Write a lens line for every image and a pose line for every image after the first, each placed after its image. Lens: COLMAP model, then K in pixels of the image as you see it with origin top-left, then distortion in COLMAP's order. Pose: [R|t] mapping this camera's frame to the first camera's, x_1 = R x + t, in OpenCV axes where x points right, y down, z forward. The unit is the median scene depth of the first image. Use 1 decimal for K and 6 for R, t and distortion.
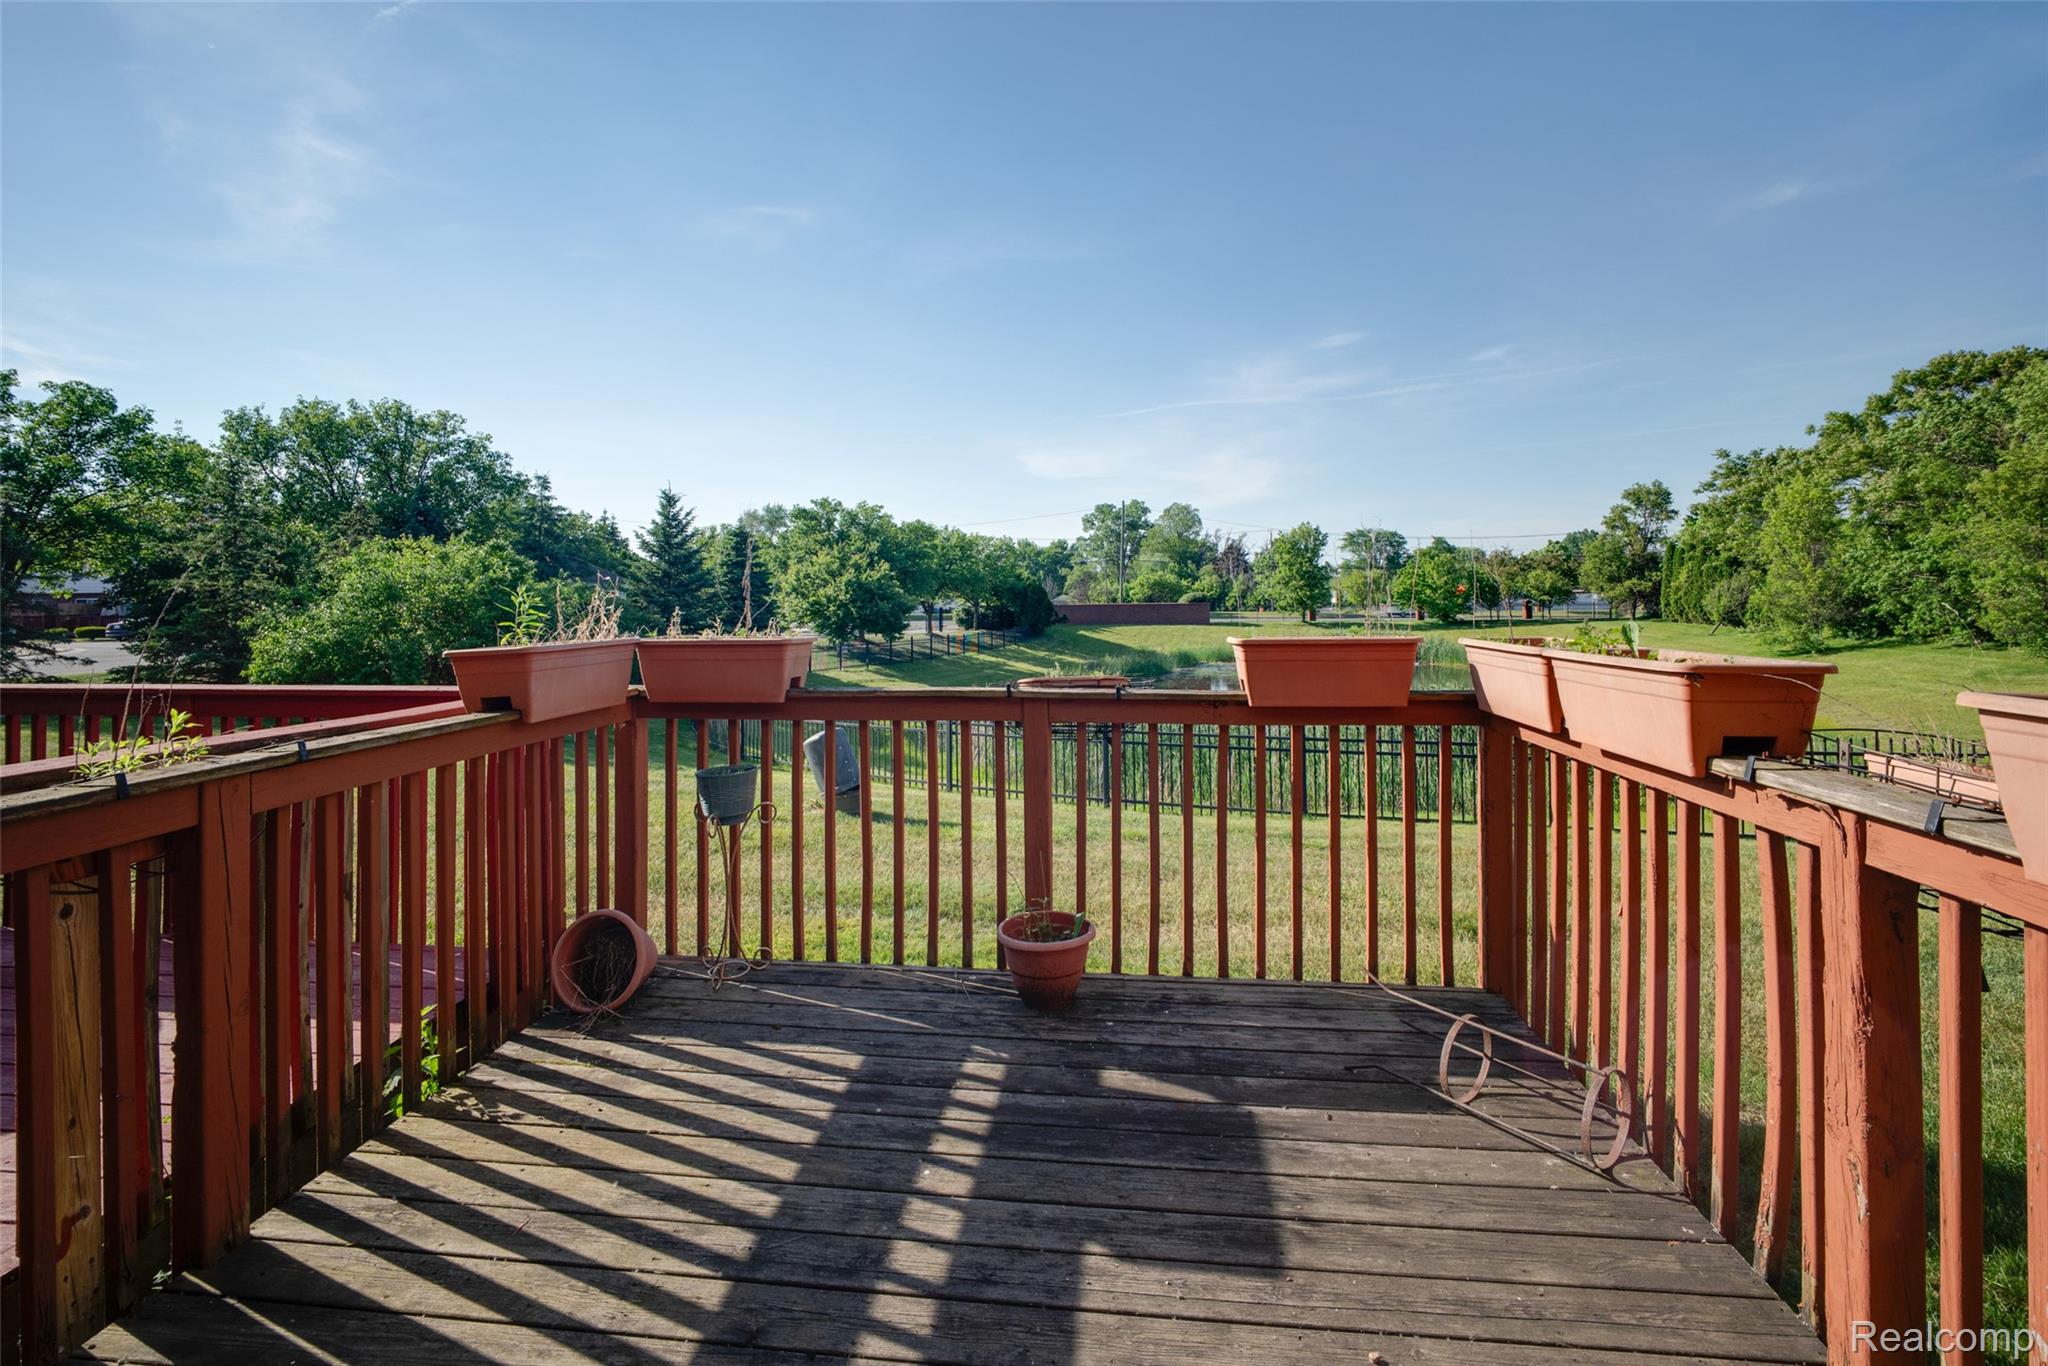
lens RADIAL K [[876.5, 0, 1002.4], [0, 876.5, 684.4], [0, 0, 1]] dist [-0.024831, 0.012745]
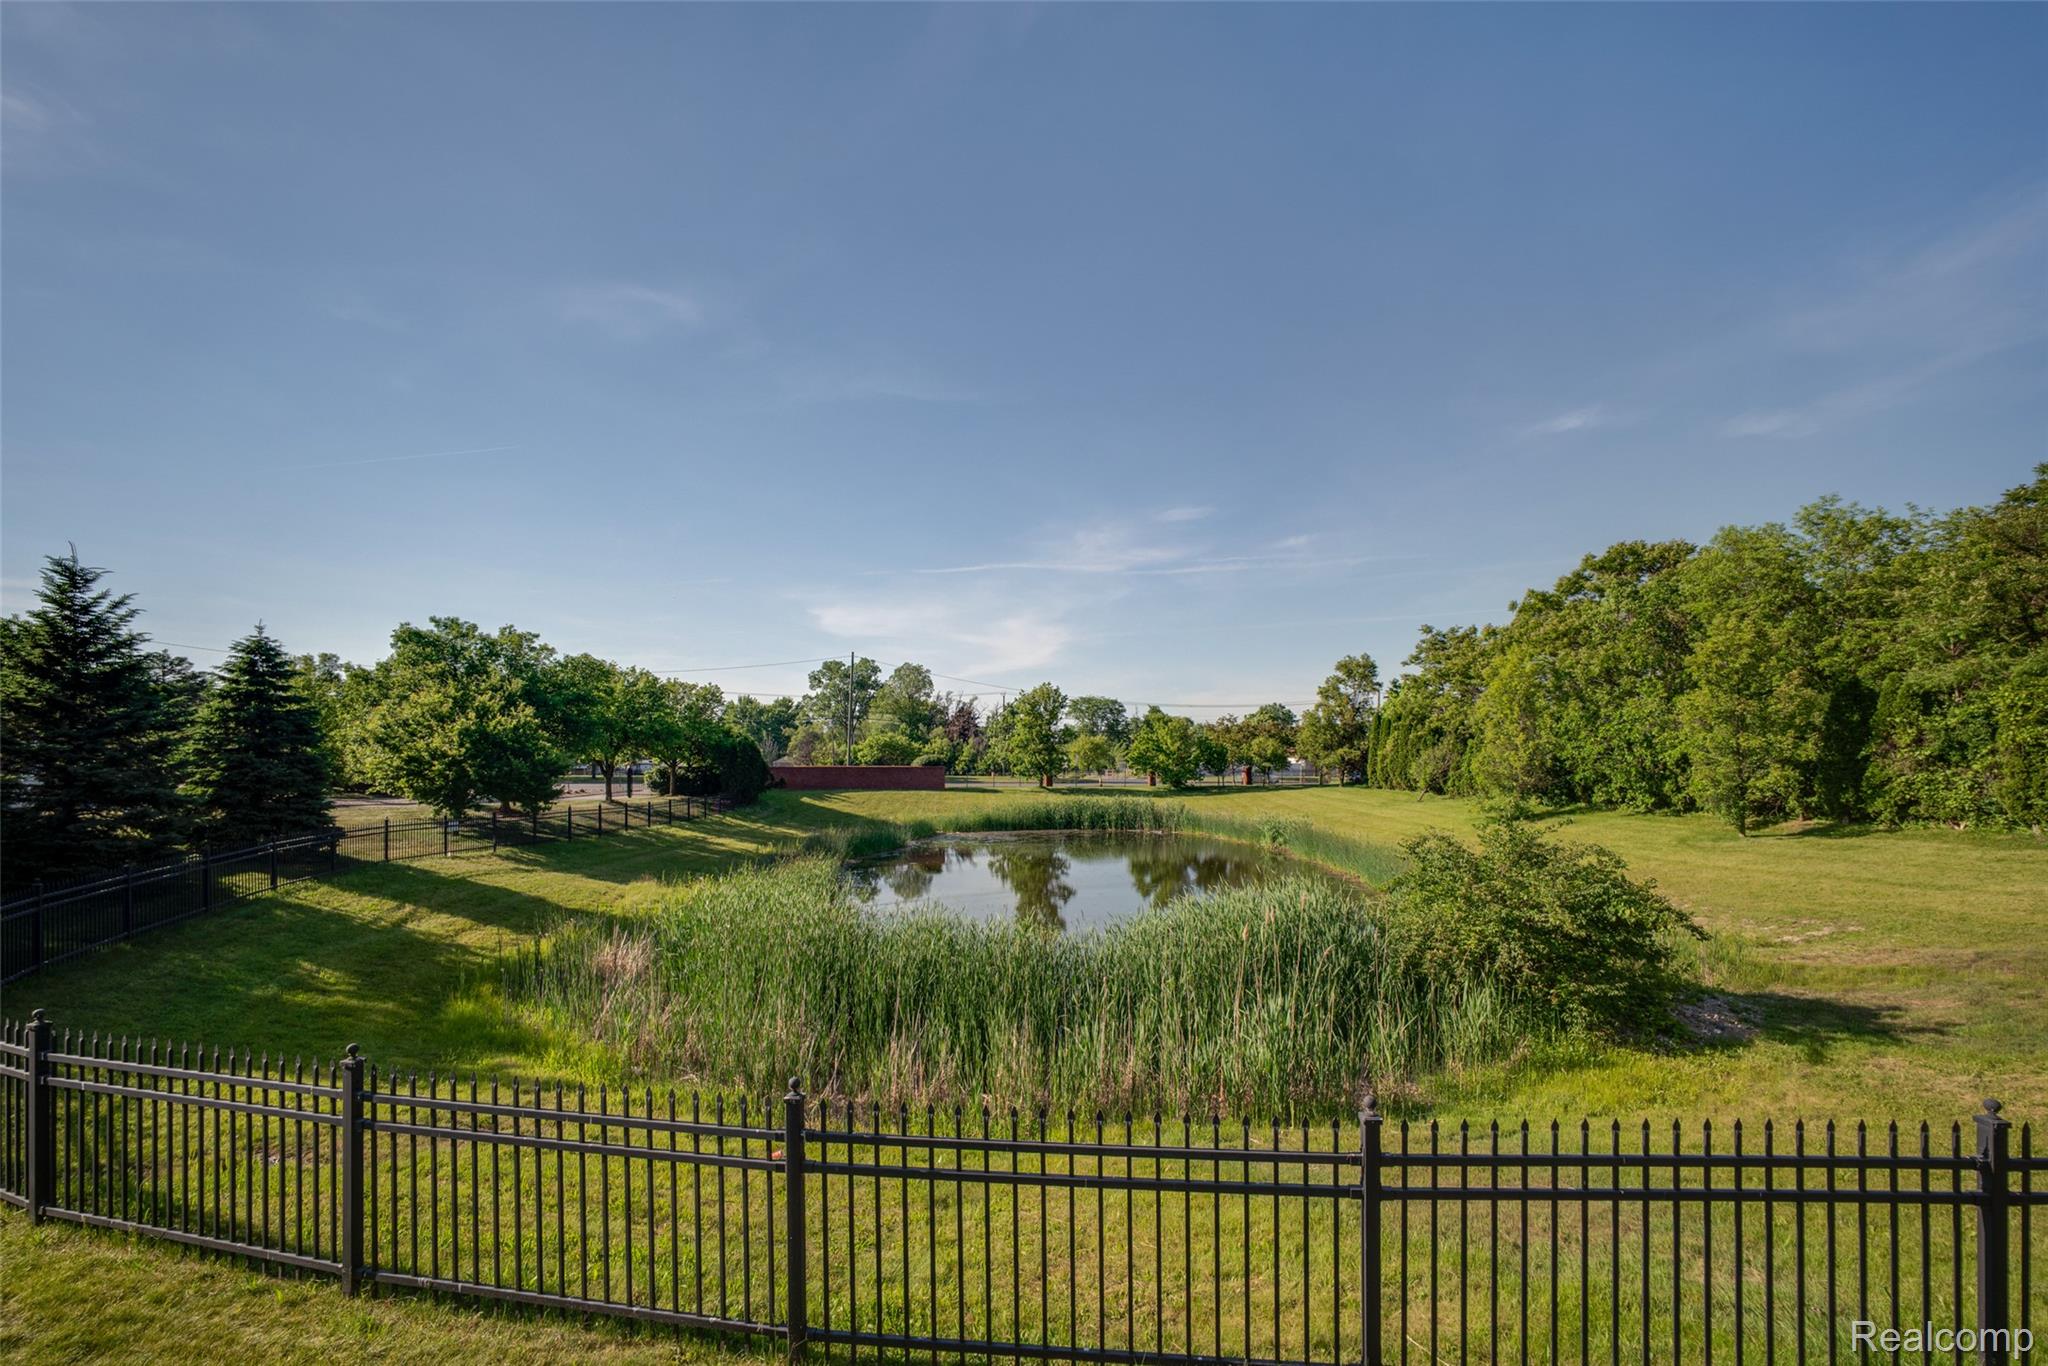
lens RADIAL K [[876.5, 0, 1002.4], [0, 876.5, 684.4], [0, 0, 1]] dist [-0.024831, 0.012745]
pose [[0.953058, 0.039552, 0.300195, 0.016405], [0.016534, 0.983154, -0.182029, -0.010909], [-0.302337, 0.178448, 0.936348, 0.121608]]
